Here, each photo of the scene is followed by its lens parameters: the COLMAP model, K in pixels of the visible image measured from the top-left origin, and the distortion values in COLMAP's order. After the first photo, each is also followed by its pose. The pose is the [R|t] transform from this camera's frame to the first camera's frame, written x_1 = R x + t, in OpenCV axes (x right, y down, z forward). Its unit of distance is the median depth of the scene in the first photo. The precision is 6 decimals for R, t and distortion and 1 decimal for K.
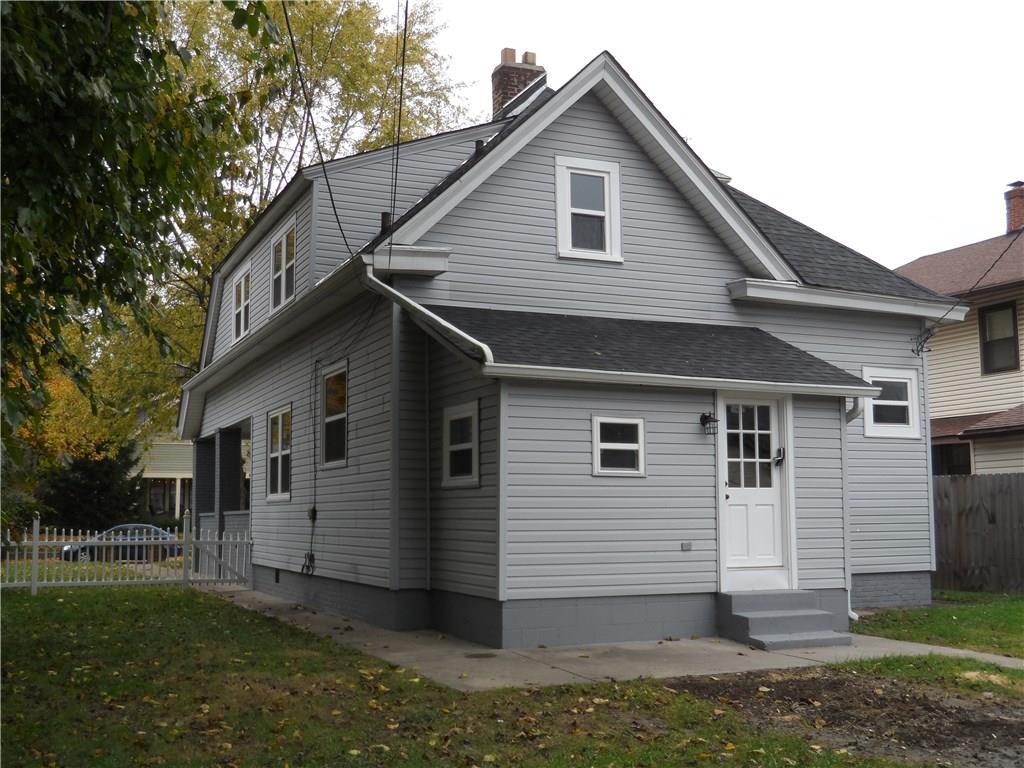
lens RADIAL K [[1118.7, 0, 510.8], [0, 1118.7, 384.3], [0, 0, 1]] dist [-0.019176, 0.000000]
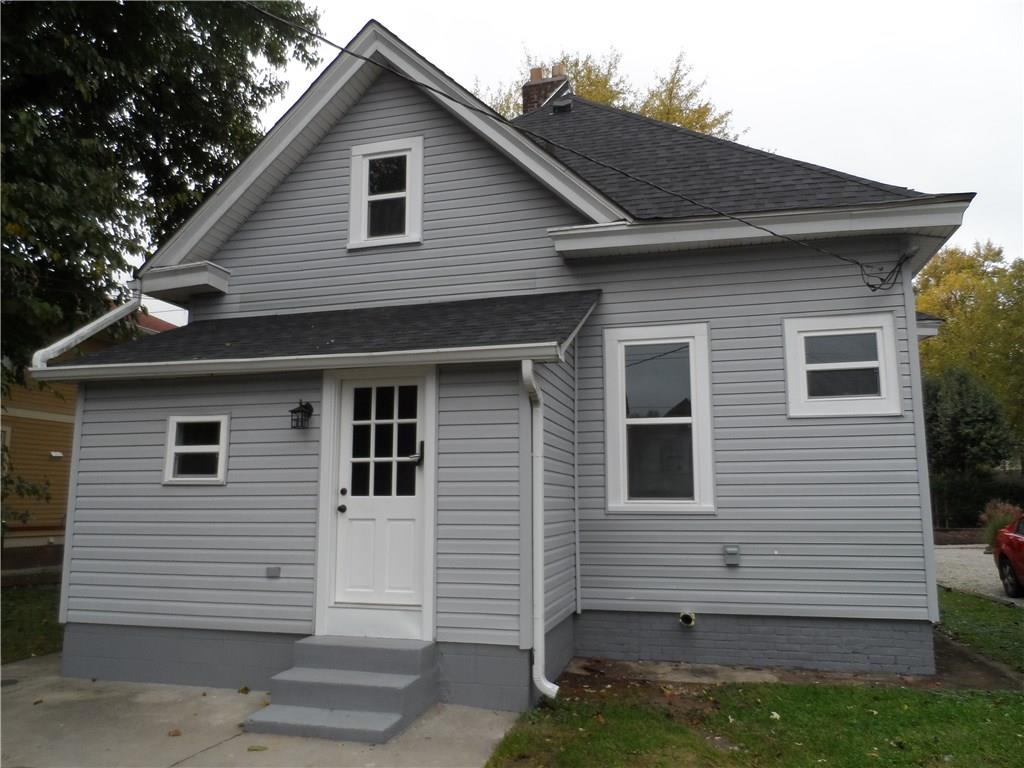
lens RADIAL K [[777.3, 0, 510.3], [0, 777.3, 385.2], [0, 0, 1]] dist [-0.011516, 0.005572]
pose [[0.777549, -0.096342, -0.621398, 0.603284], [0.070170, 0.995315, -0.066510, 0.058256], [0.624895, 0.008111, 0.780667, 0.636944]]
